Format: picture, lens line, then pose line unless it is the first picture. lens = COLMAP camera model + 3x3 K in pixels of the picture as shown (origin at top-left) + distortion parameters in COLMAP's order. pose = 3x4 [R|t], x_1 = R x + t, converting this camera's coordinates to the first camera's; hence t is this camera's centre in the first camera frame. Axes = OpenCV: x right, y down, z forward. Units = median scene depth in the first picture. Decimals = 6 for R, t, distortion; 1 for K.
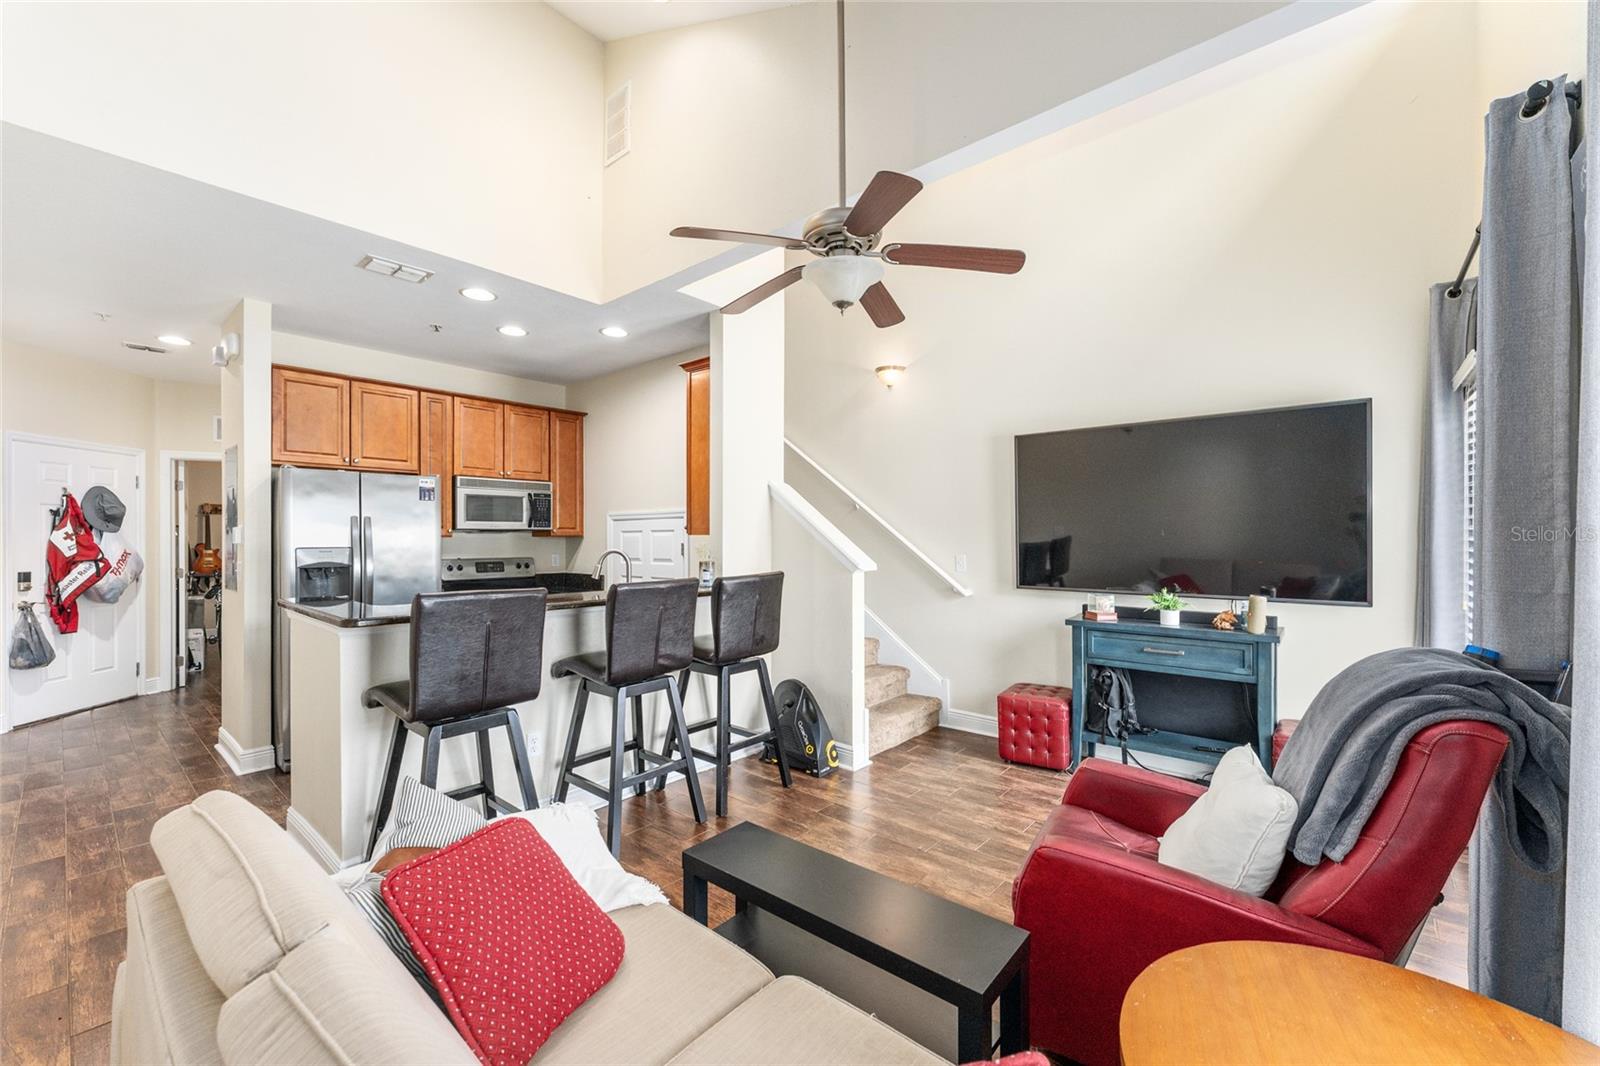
lens RADIAL K [[659.0, 0, 808.9], [0, 659.0, 534.3], [0, 0, 1]] dist [-0.001325, 0.001817]
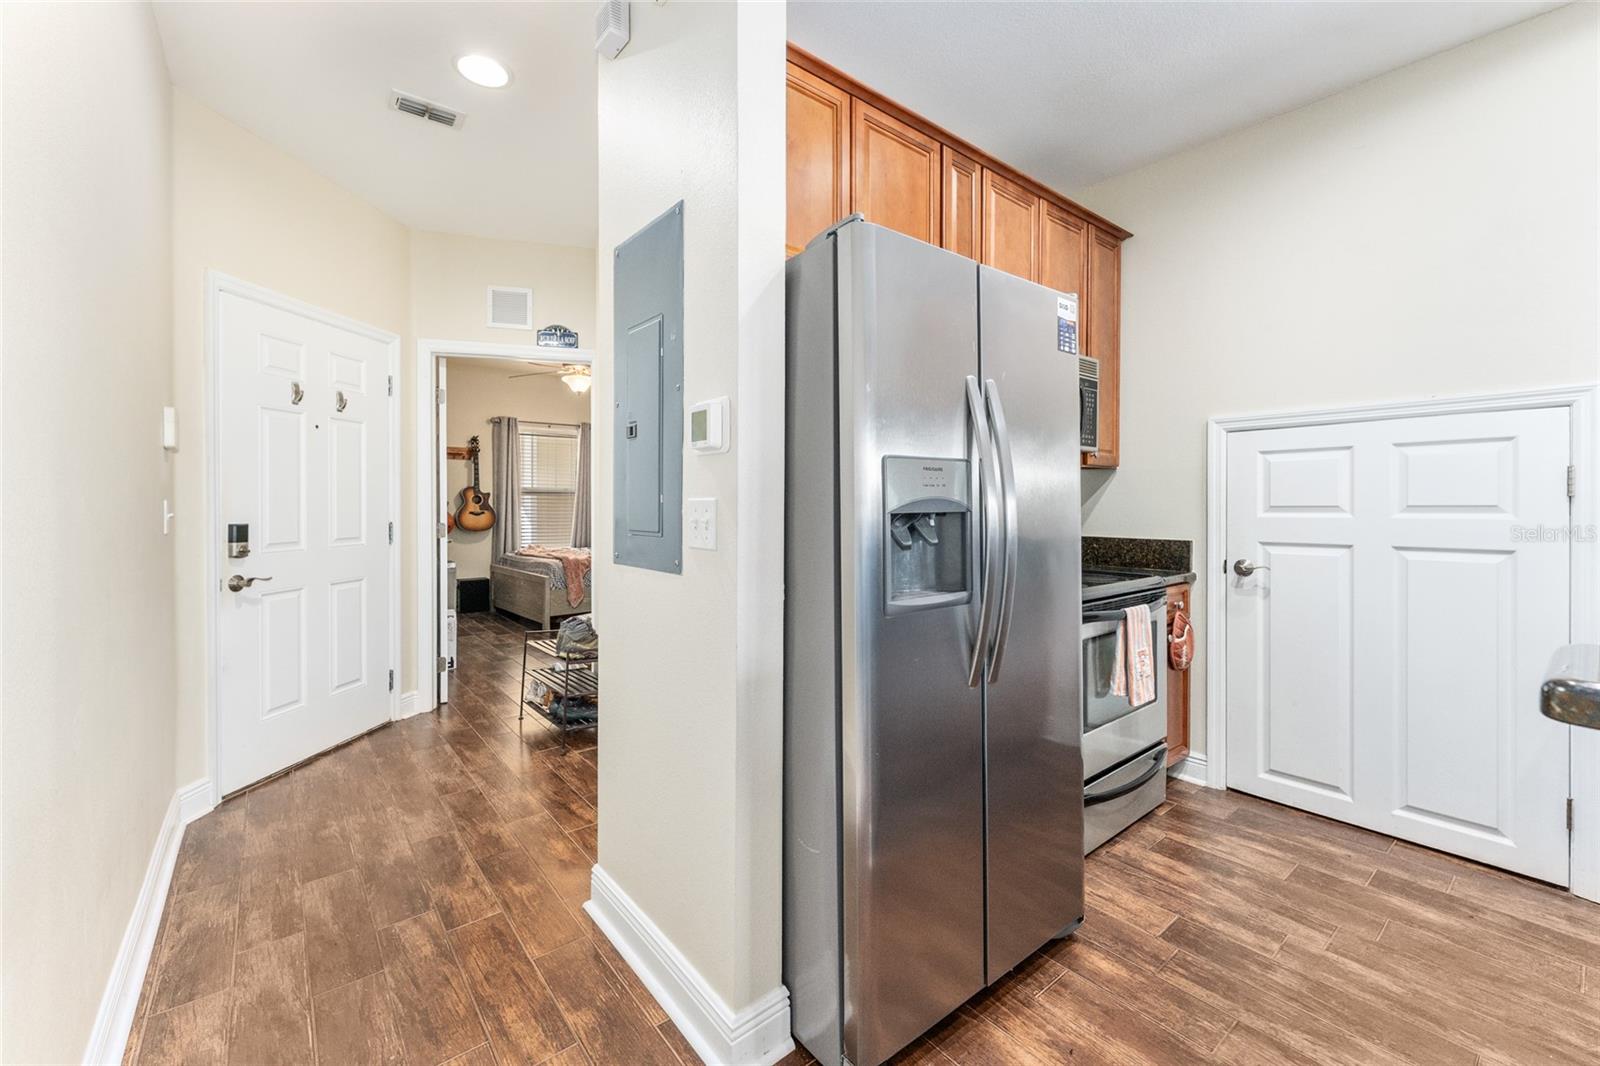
lens RADIAL K [[659.0, 0, 808.0], [0, 659.0, 502.7], [0, 0, 1]] dist [-0.001325, 0.001817]
pose [[0.985636, 0.000998, -0.168879, -0.592417], [-0.000281, 0.999991, 0.004267, 0.035241], [0.168882, -0.004159, 0.985628, 0.509683]]
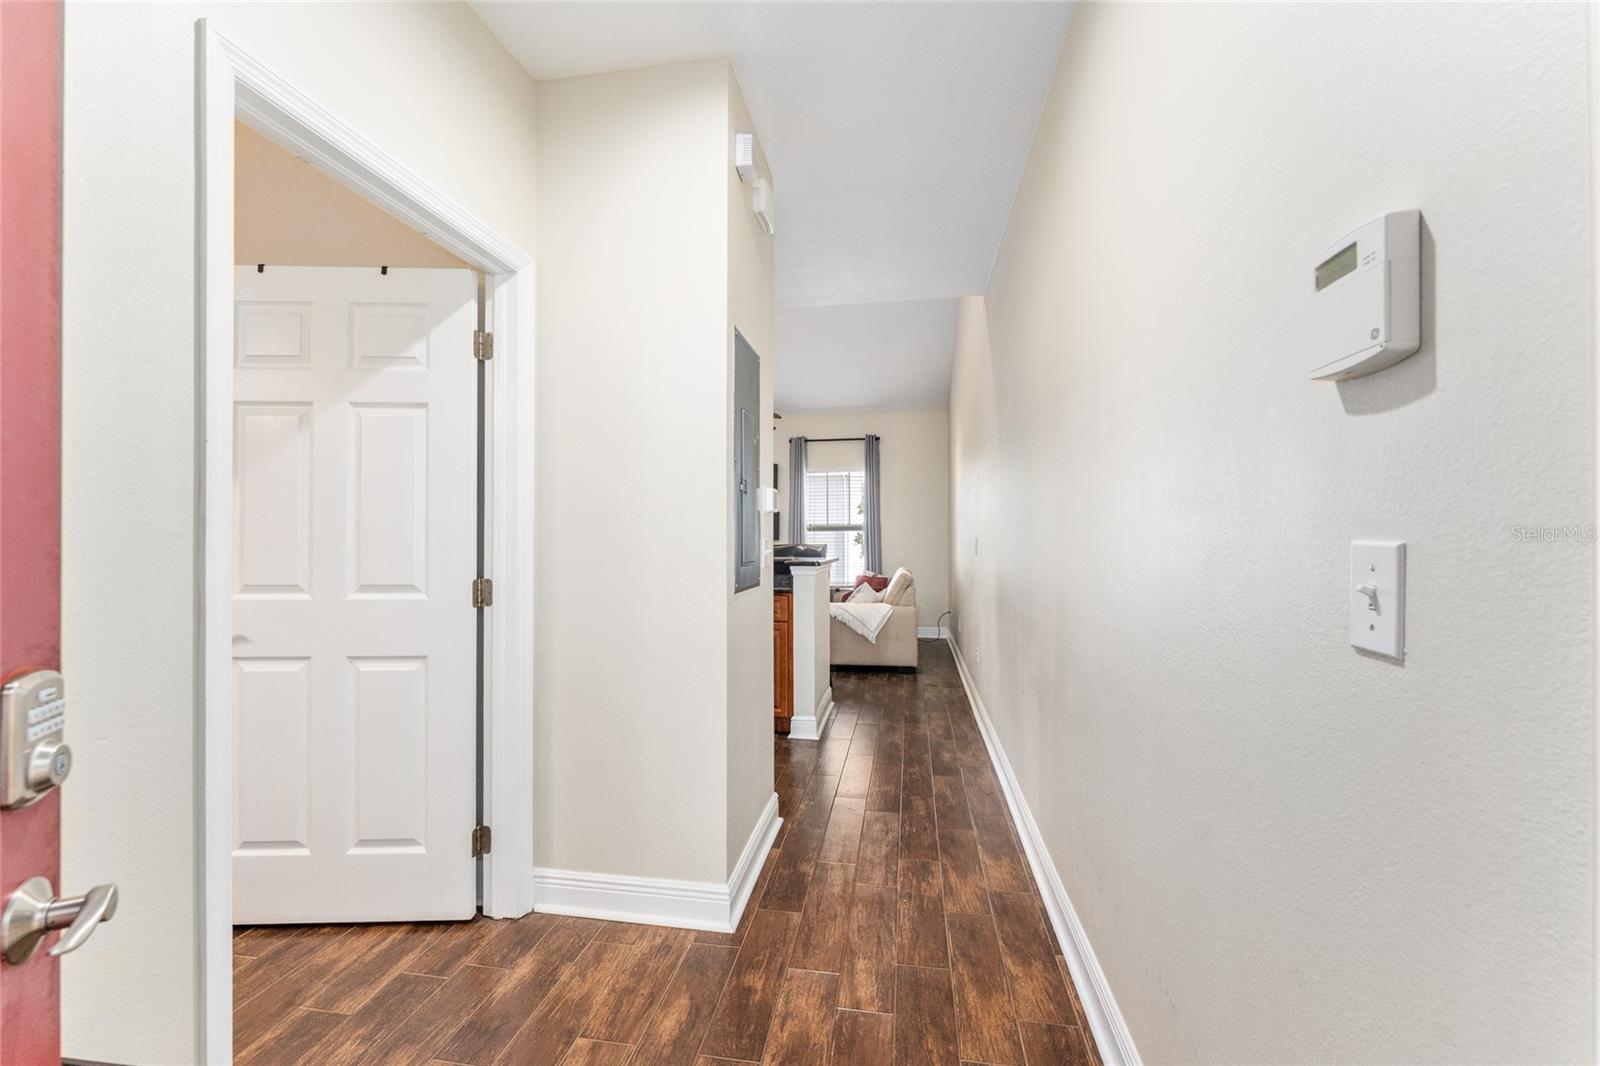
lens RADIAL K [[659.0, 0, 790.2], [0, 659.0, 527.4], [0, 0, 1]] dist [-0.001325, 0.001817]
pose [[-0.517312, 0.021765, 0.855520, -1.175118], [-0.001915, 0.999645, -0.026590, 0.039286], [-0.855795, -0.015394, -0.517086, 1.070948]]
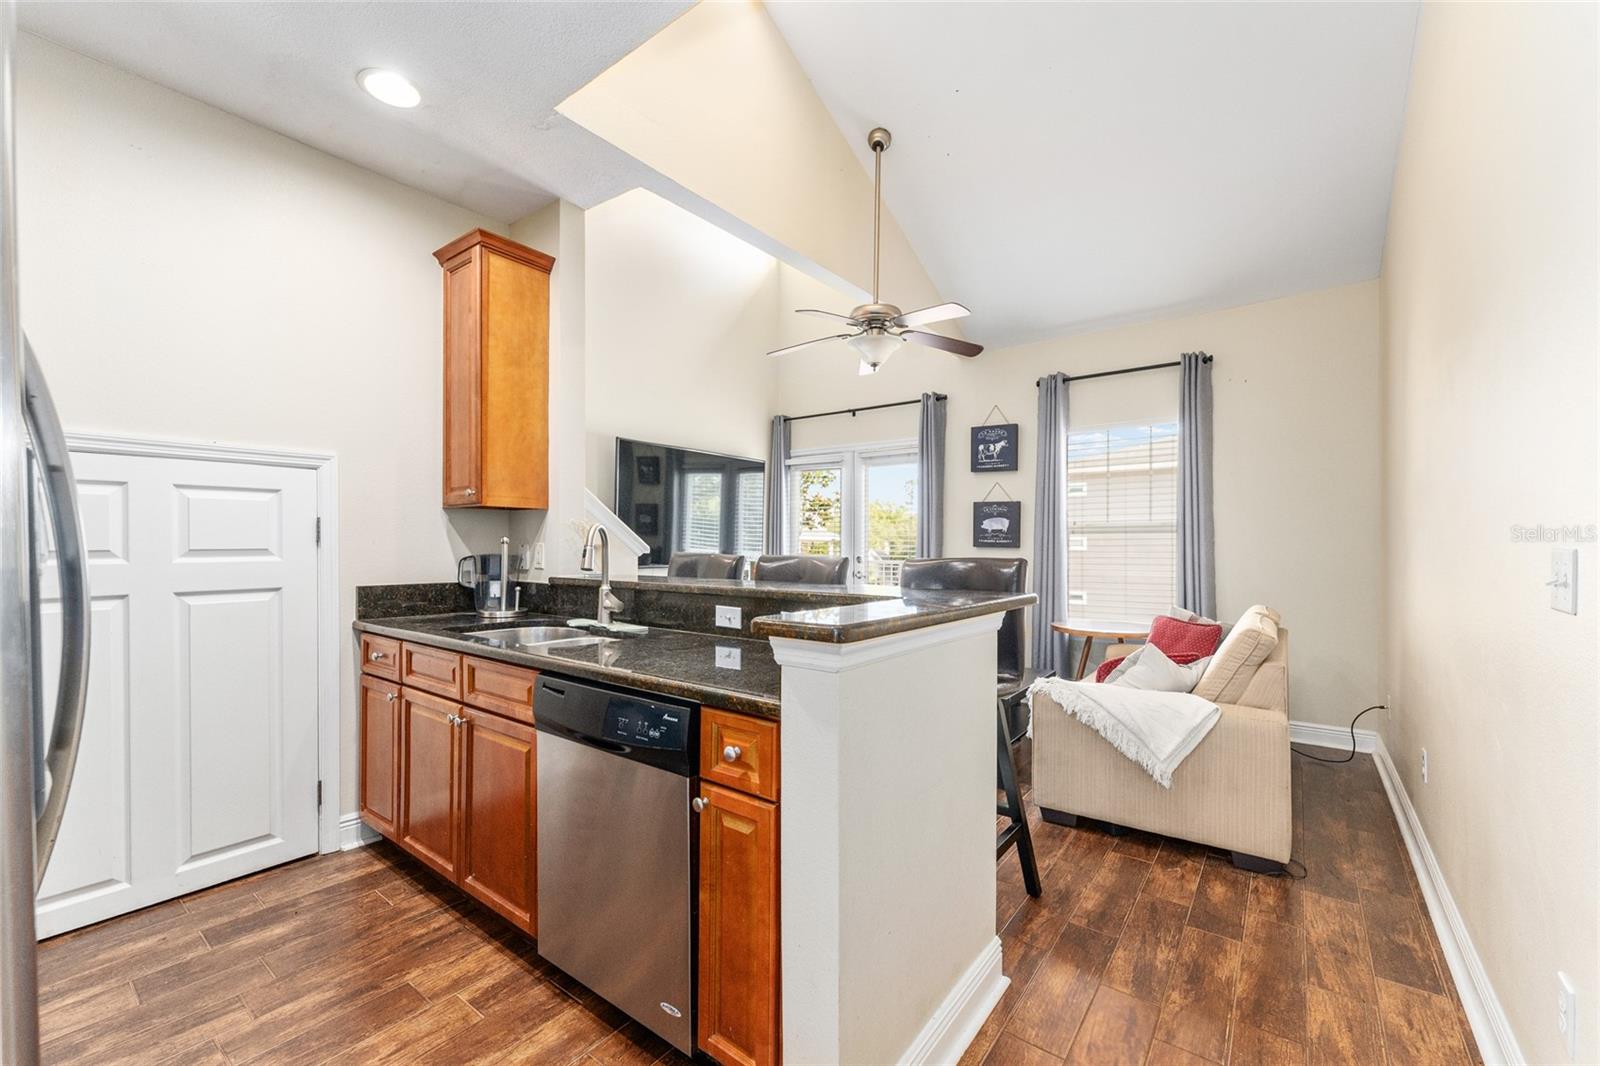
lens RADIAL K [[659.0, 0, 785.1], [0, 659.0, 539.5], [0, 0, 1]] dist [-0.001325, 0.001817]
pose [[-0.060353, 0.010704, 0.998120, -0.736625], [-0.014219, 0.999832, -0.011582, 0.031116], [-0.998076, -0.014891, -0.060191, 0.660002]]
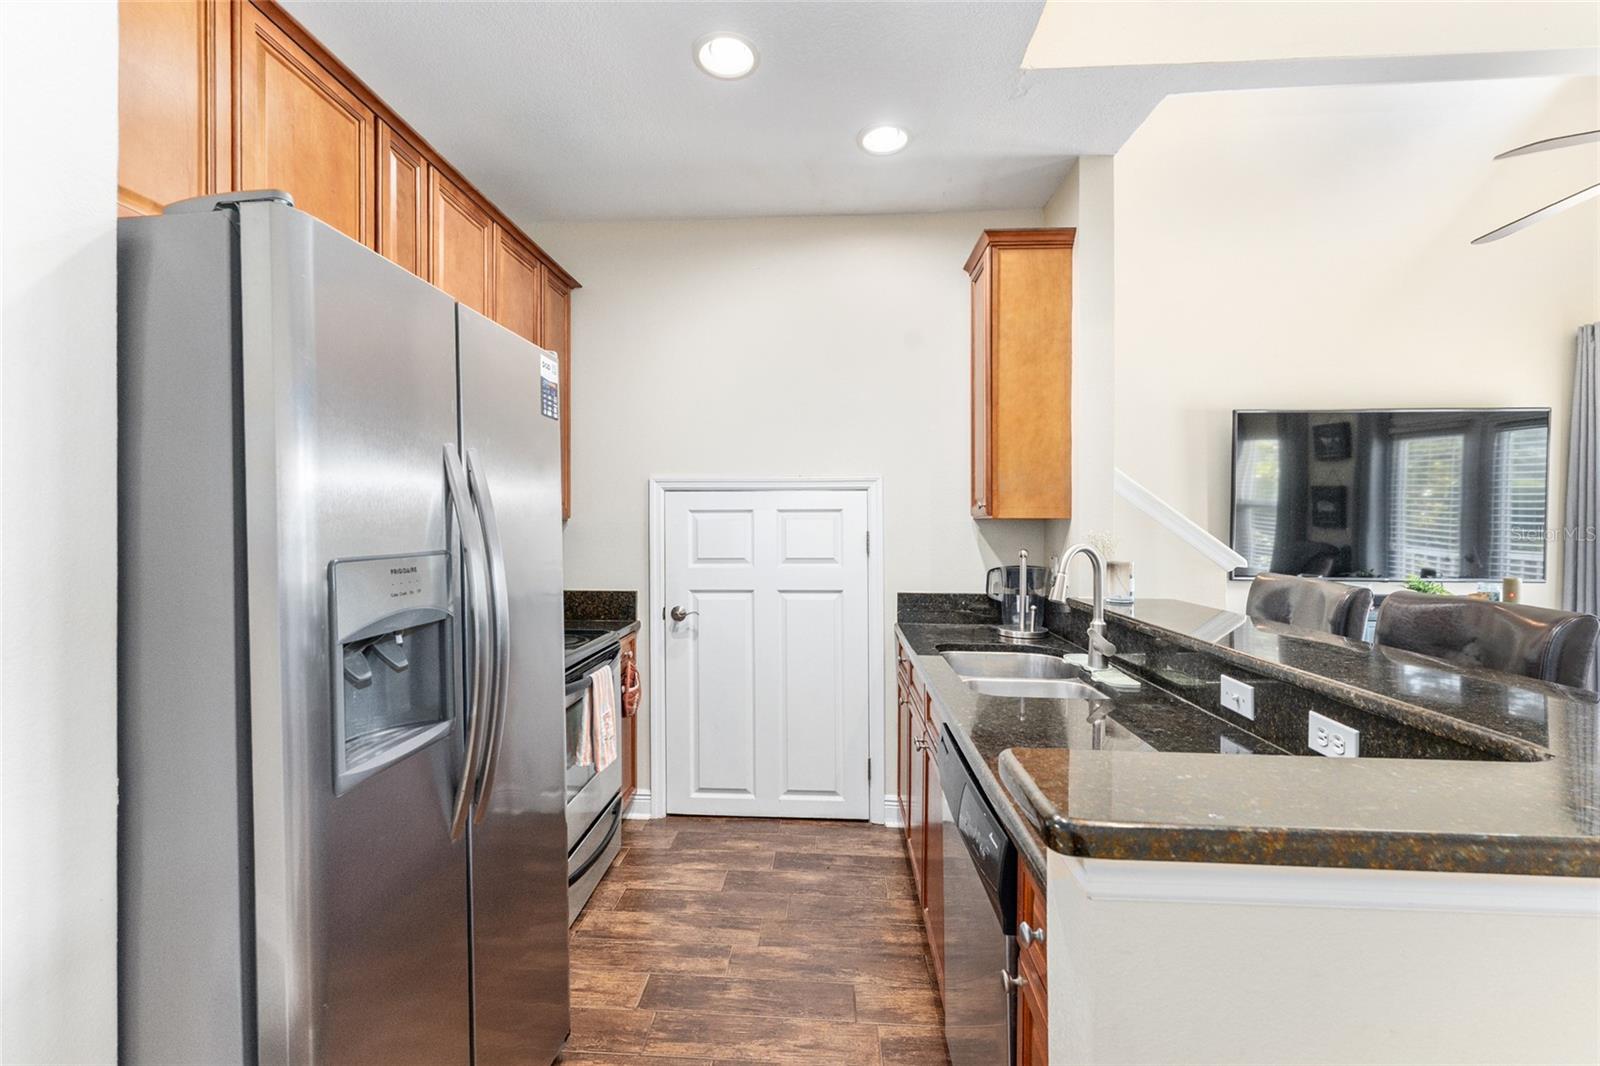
lens RADIAL K [[659.0, 0, 792.1], [0, 659.0, 524.5], [0, 0, 1]] dist [-0.001325, 0.001817]
pose [[0.794242, 0.002062, 0.607599, -0.619011], [-0.008012, 0.999943, 0.007080, 0.002247], [-0.607549, -0.010492, 0.794213, 0.558442]]
